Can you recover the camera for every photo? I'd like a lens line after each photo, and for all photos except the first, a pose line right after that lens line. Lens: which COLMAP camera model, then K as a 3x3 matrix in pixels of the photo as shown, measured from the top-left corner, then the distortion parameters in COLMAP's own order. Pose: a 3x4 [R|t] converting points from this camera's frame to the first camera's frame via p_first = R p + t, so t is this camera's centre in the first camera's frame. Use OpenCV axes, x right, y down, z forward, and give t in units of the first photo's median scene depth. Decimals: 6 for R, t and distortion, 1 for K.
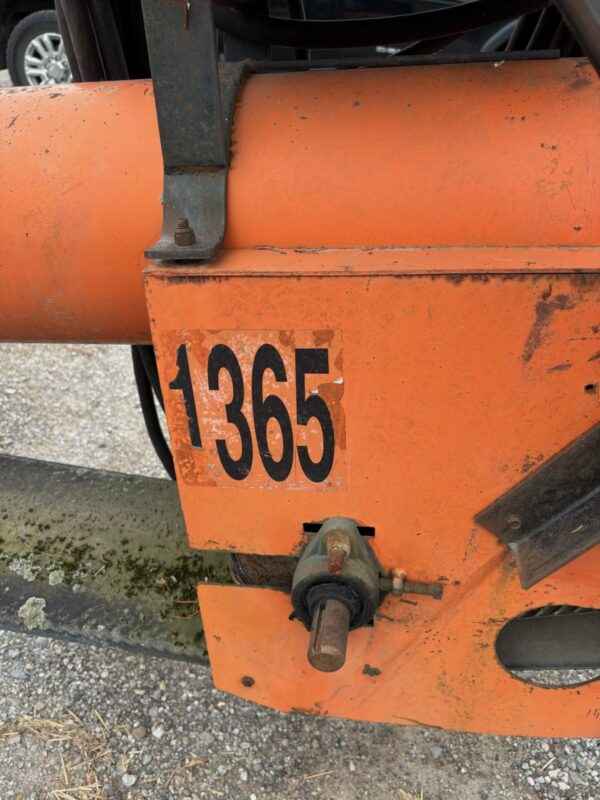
lens RADIAL K [[607.1, 0, 307.5], [0, 607.1, 401.3], [0, 0, 1]] dist [-0.001164, -0.008695]
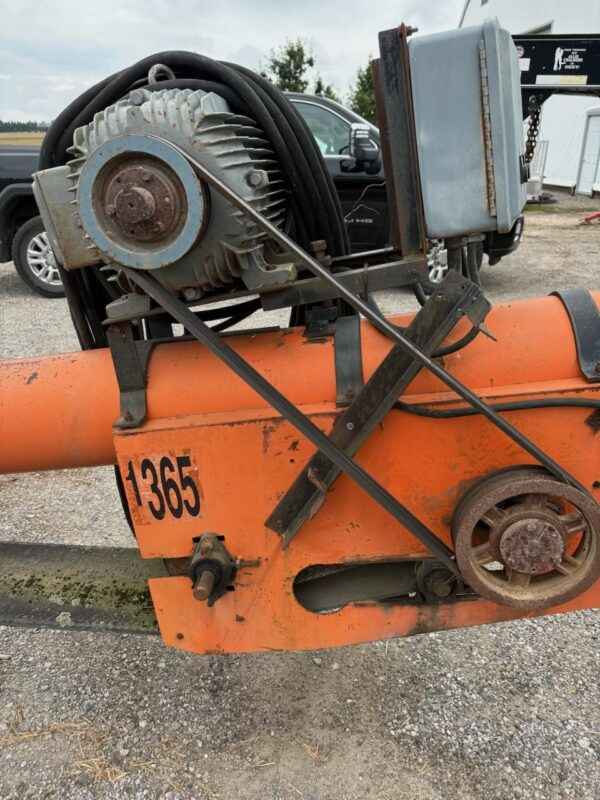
lens RADIAL K [[607.1, 0, 307.5], [0, 607.1, 401.3], [0, 0, 1]] dist [-0.001164, -0.008695]
pose [[0.995091, -0.097809, 0.015086, 0.282600], [0.098879, 0.976267, -0.192682, 0.123792], [0.004118, 0.193227, 0.981145, -0.828044]]
